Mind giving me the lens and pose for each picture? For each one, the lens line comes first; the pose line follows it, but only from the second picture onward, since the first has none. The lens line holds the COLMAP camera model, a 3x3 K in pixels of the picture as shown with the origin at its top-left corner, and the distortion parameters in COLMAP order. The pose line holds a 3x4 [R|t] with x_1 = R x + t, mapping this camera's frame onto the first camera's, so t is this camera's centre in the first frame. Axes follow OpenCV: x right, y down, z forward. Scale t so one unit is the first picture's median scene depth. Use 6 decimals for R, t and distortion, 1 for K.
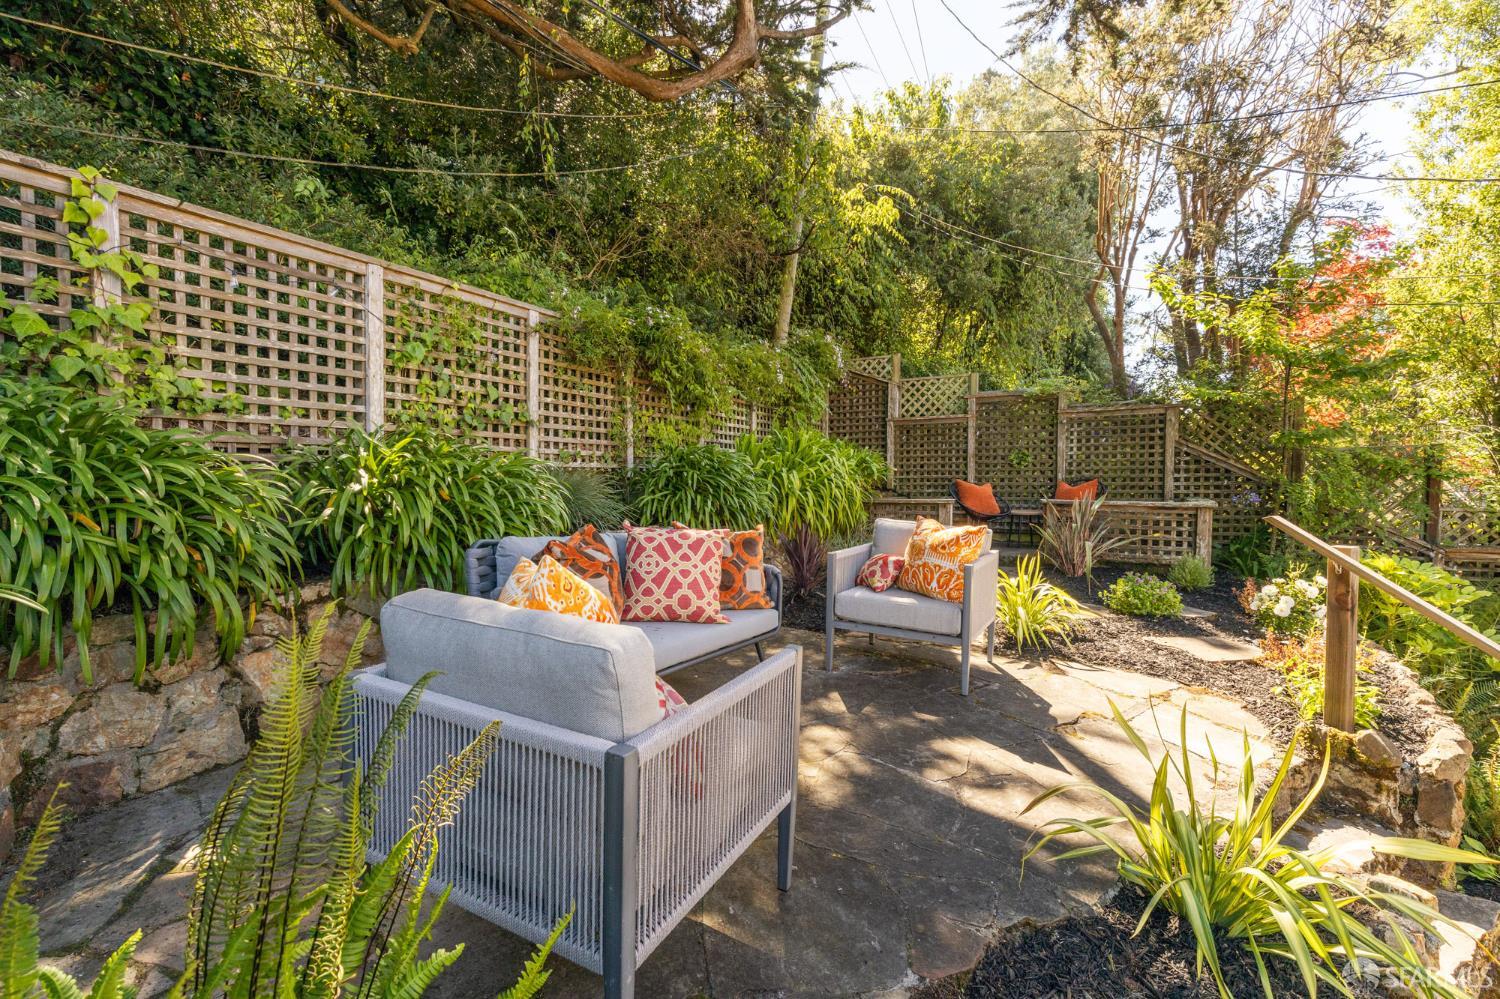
lens RADIAL K [[660.8, 0, 786.6], [0, 660.8, 491.9], [0, 0, 1]] dist [0.000351, -0.000696]
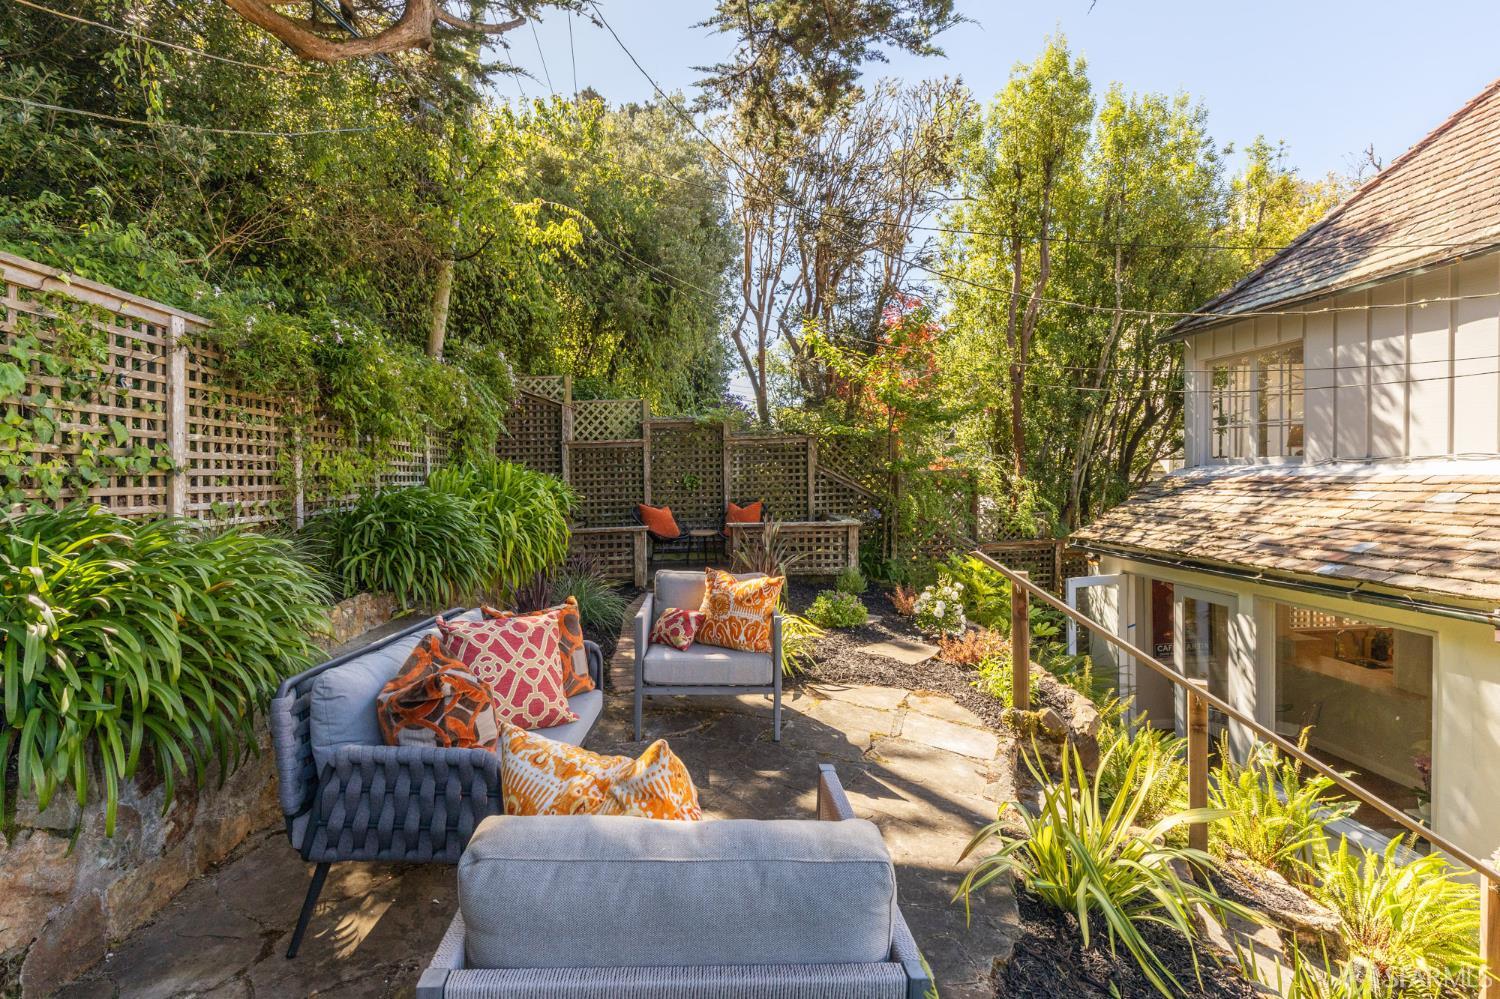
lens RADIAL K [[661.8, 0, 729.7], [0, 661.8, 477.4], [0, 0, 1]] dist [0.004920, -0.000587]
pose [[0.871388, -0.016263, 0.490325, -0.216057], [0.028881, 0.999418, -0.018178, -0.066926], [-0.489743, 0.030001, 0.871350, 0.071728]]
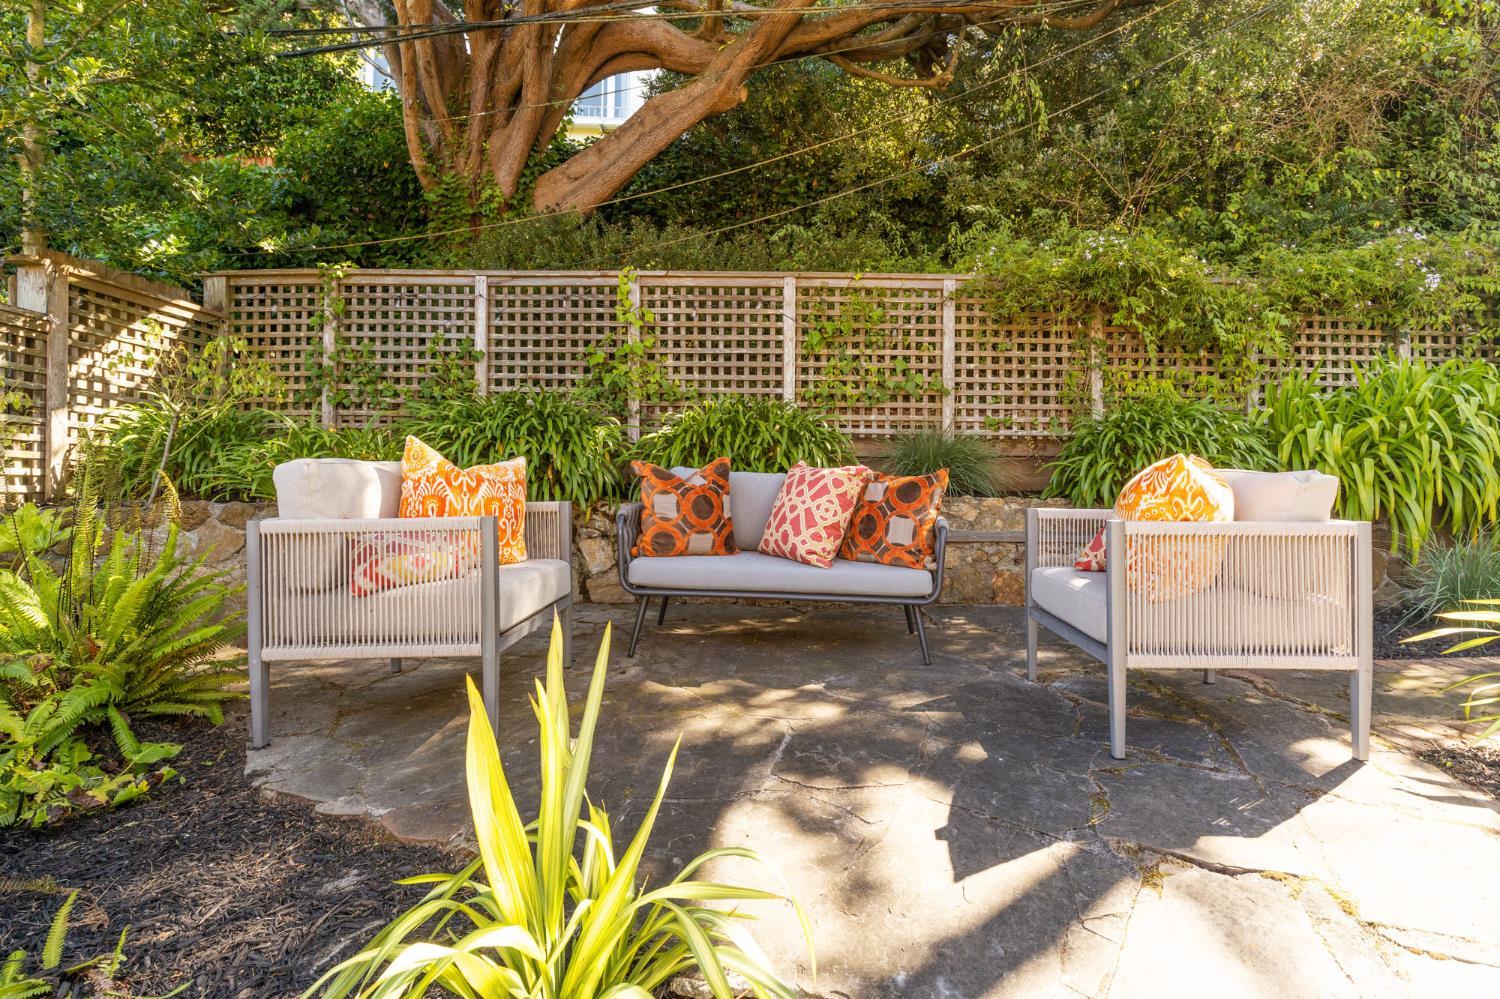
lens RADIAL K [[711.4, 0, 814.0], [0, 711.4, 458.6], [0, 0, 1]] dist [-0.000213, -0.000343]
pose [[0.454125, -0.044045, -0.889849, 0.476038], [-0.028615, 0.997541, -0.063978, 0.072135], [0.890478, 0.054517, 0.451748, 0.348384]]
